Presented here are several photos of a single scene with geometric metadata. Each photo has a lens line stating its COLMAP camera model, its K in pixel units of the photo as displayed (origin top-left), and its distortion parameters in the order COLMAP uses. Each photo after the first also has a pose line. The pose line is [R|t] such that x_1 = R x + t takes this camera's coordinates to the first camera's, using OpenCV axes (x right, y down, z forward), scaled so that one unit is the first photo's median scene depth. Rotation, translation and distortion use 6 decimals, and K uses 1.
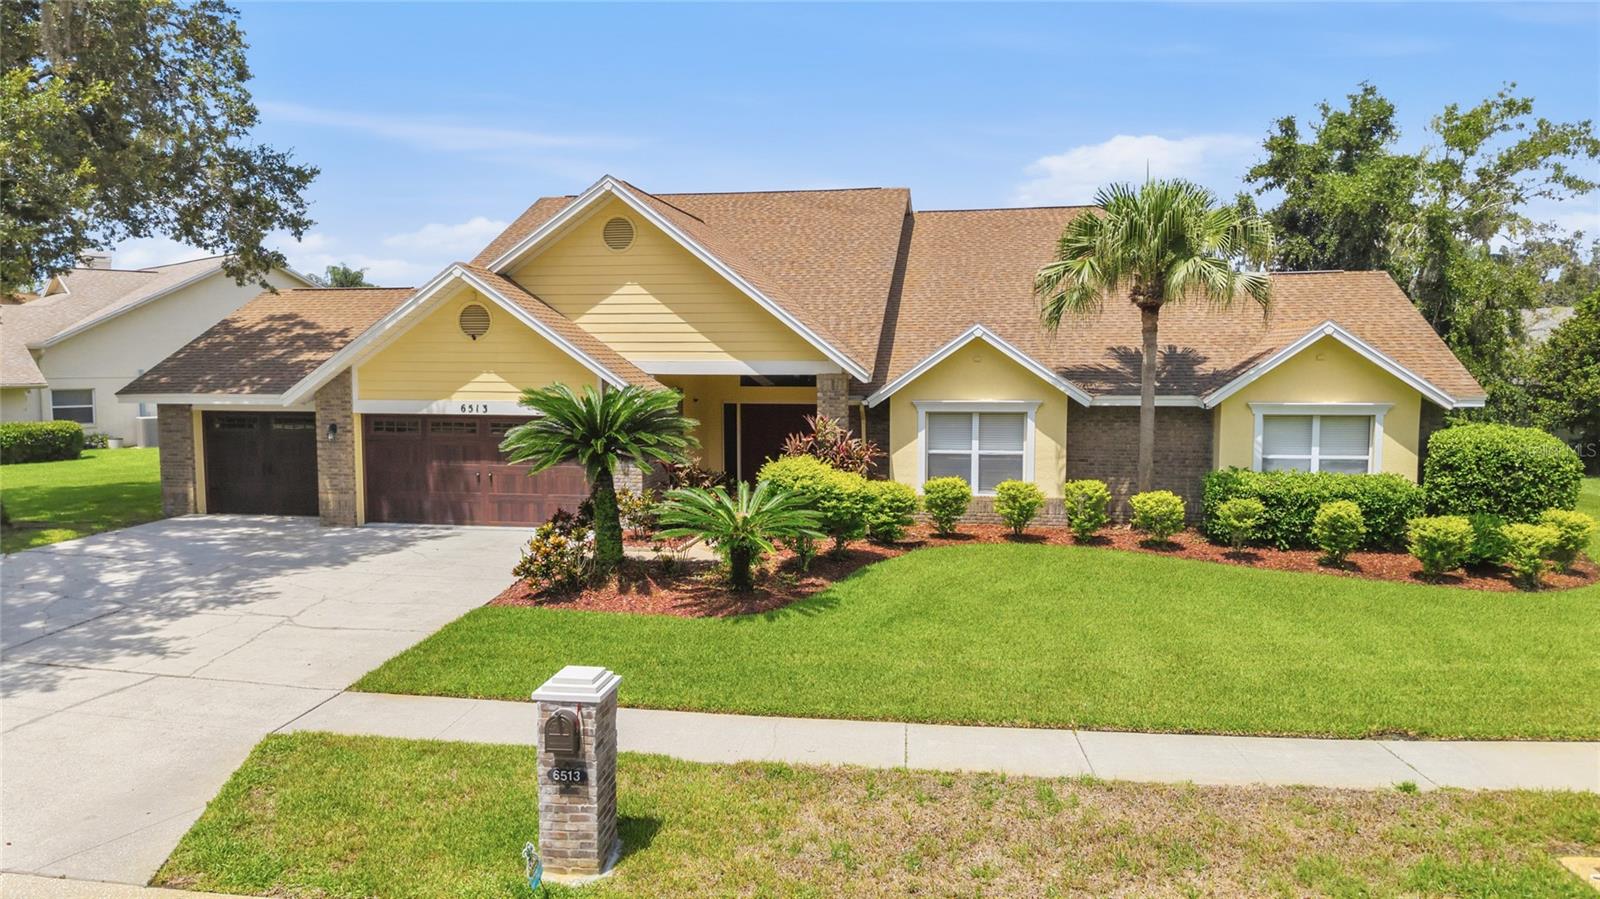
lens RADIAL K [[1053.9, 0, 797.8], [0, 1053.9, 456.1], [0, 0, 1]] dist [0.066831, -0.104842]
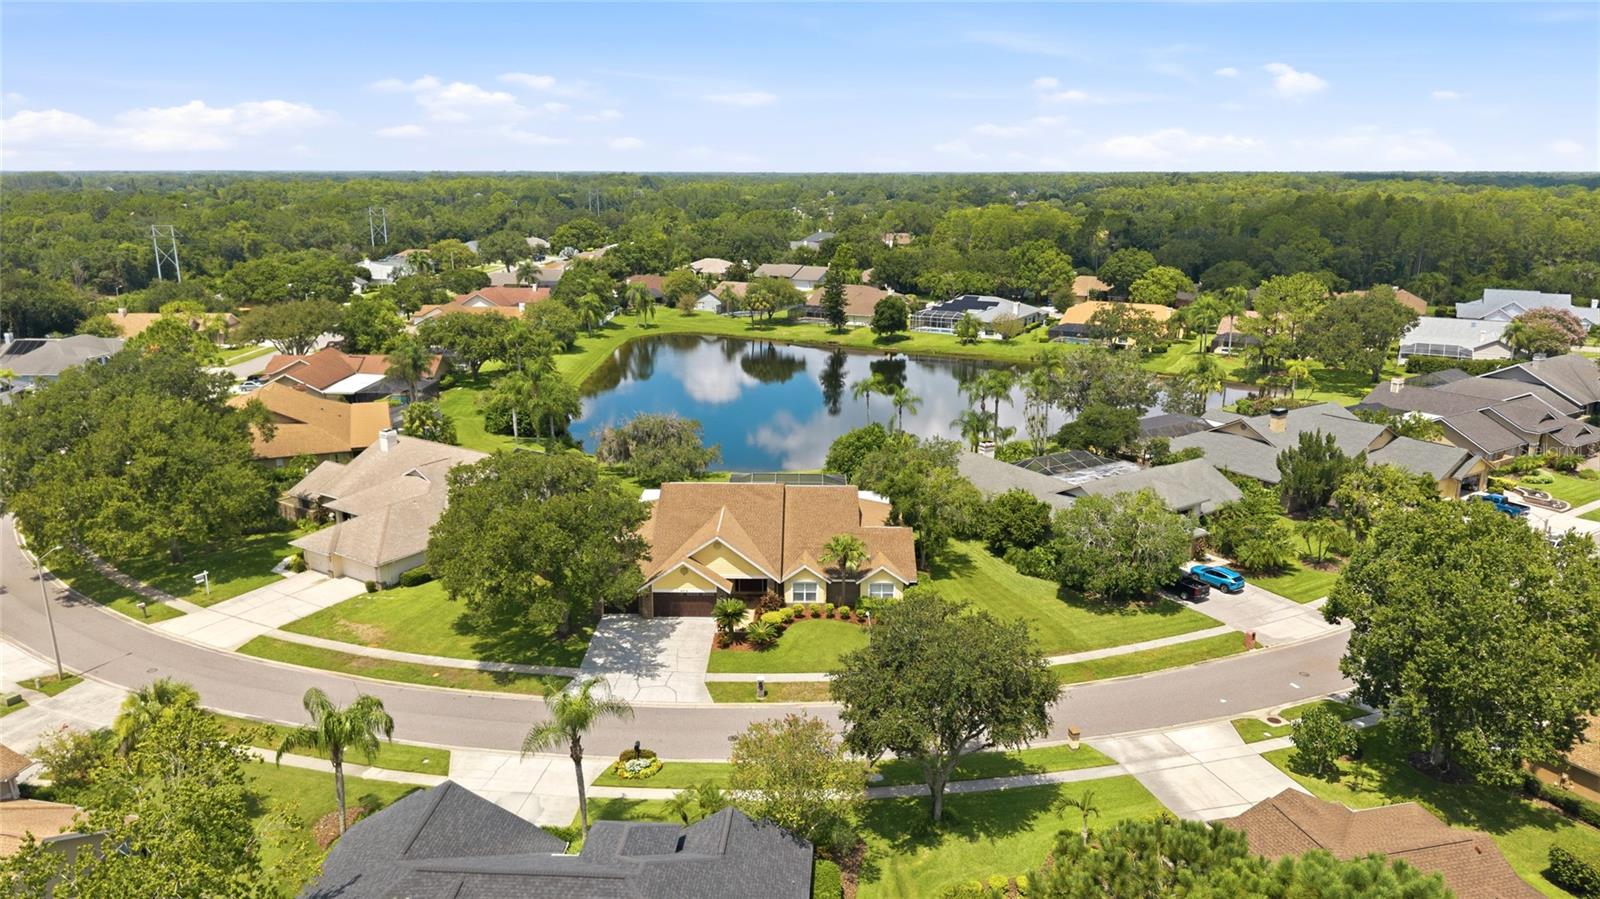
lens RADIAL K [[1053.9, 0, 797.8], [0, 1053.9, 456.1], [0, 0, 1]] dist [0.066831, -0.104842]
pose [[0.988325, -0.038688, 0.147369, -0.466498], [0.011981, 0.983964, 0.177965, -1.322315], [-0.151891, -0.174122, 0.972939, -3.046005]]
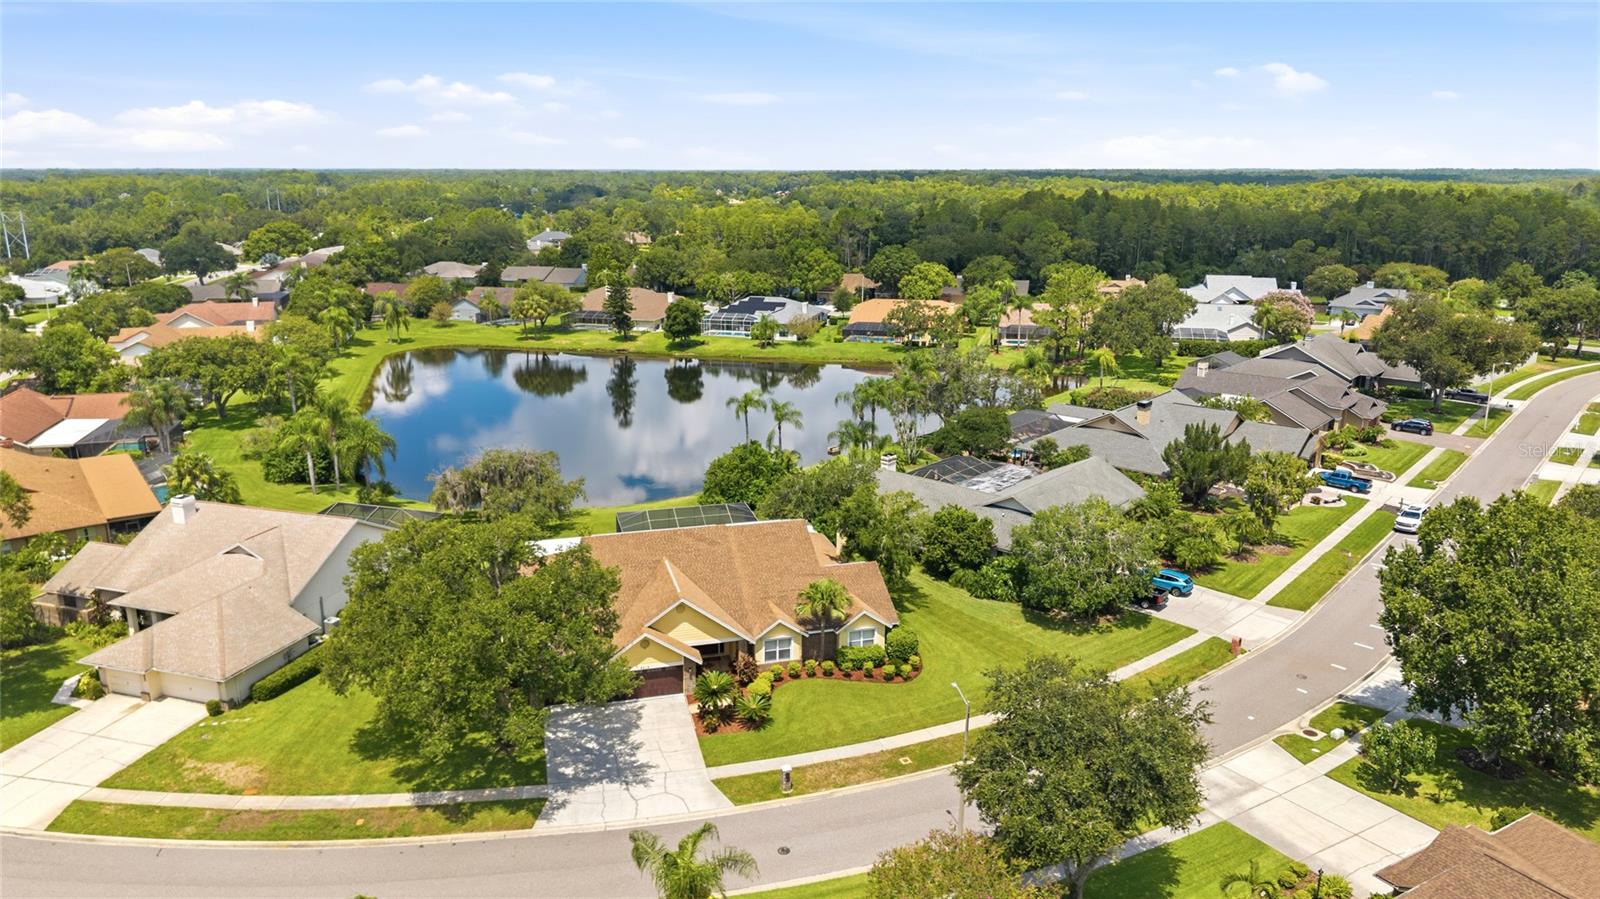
lens RADIAL K [[1062.7, 0, 795.9], [0, 1062.7, 445.3], [0, 0, 1]] dist [0.027421, -0.025452]
pose [[0.908875, -0.104219, 0.403837, -1.212285], [0.034707, 0.983817, 0.175785, -1.380893], [-0.415622, -0.145751, 0.897783, -2.255614]]
